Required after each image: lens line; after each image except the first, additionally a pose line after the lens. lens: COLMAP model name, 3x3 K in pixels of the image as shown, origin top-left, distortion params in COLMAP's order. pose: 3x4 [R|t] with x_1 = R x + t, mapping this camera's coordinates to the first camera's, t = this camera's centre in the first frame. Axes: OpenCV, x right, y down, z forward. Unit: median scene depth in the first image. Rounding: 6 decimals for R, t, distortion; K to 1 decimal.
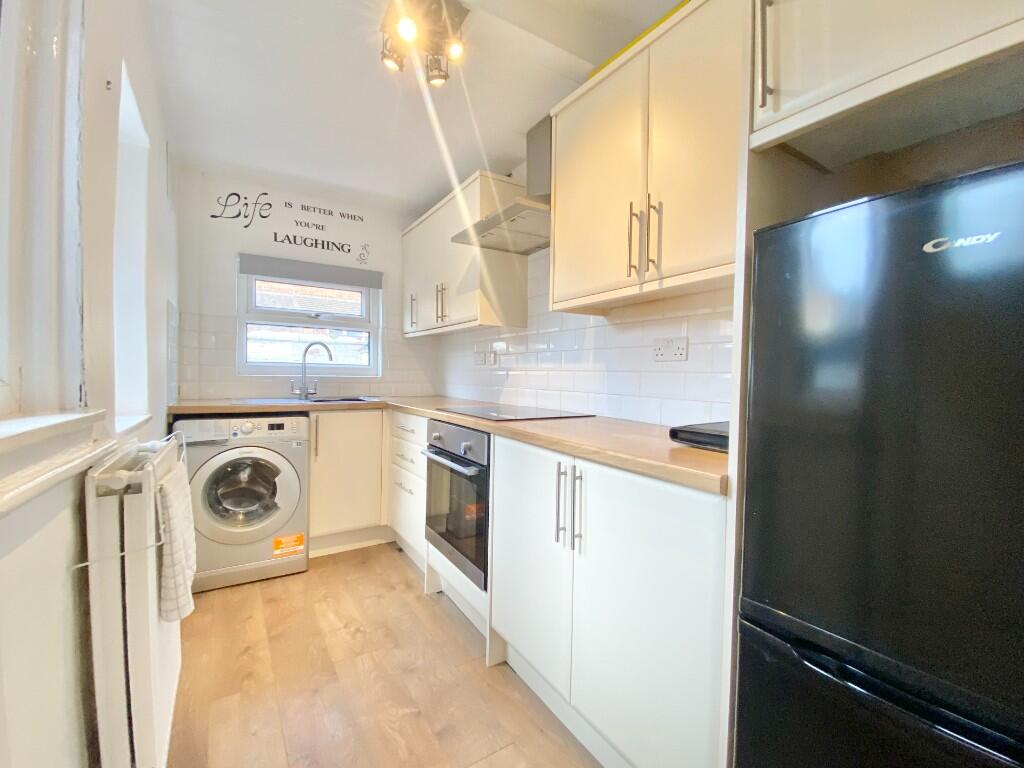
lens RADIAL K [[419.8, 0, 516.9], [0, 419.8, 383.2], [0, 0, 1]] dist [0.022259, -0.017275]
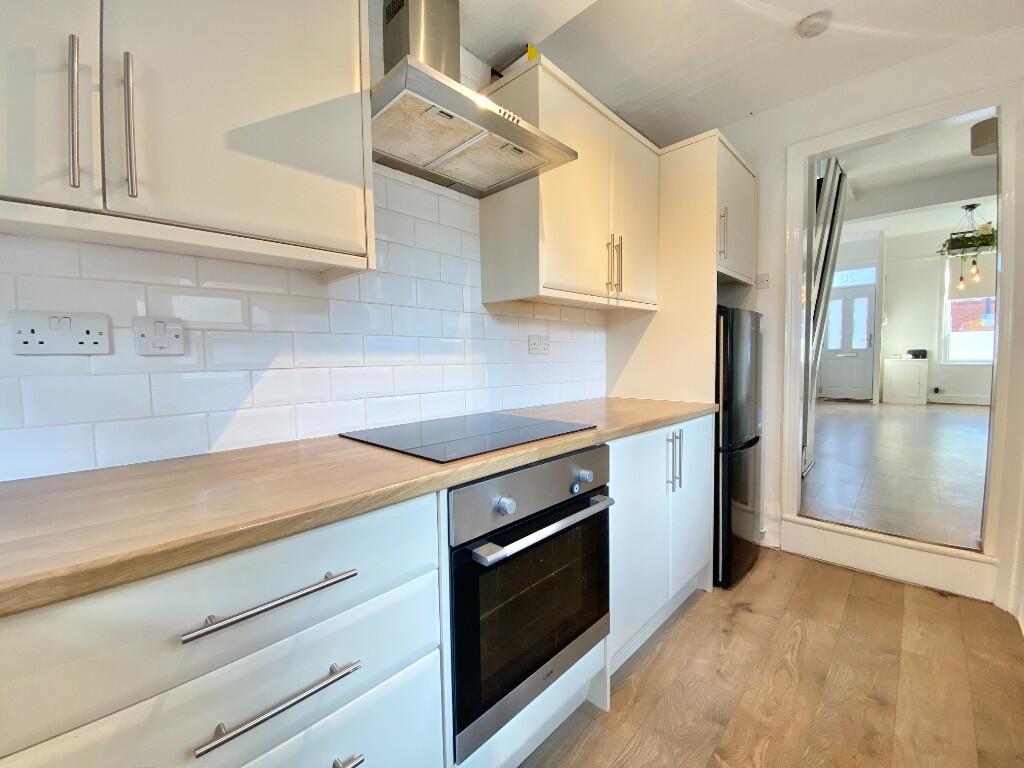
lens RADIAL K [[419.8, 0, 516.9], [0, 419.8, 383.2], [0, 0, 1]] dist [0.022259, -0.017275]
pose [[-0.249398, -0.048794, 0.967171, -0.684645], [0.049023, 0.996813, 0.062931, -0.040622], [-0.967159, 0.063108, -0.246211, 1.152282]]
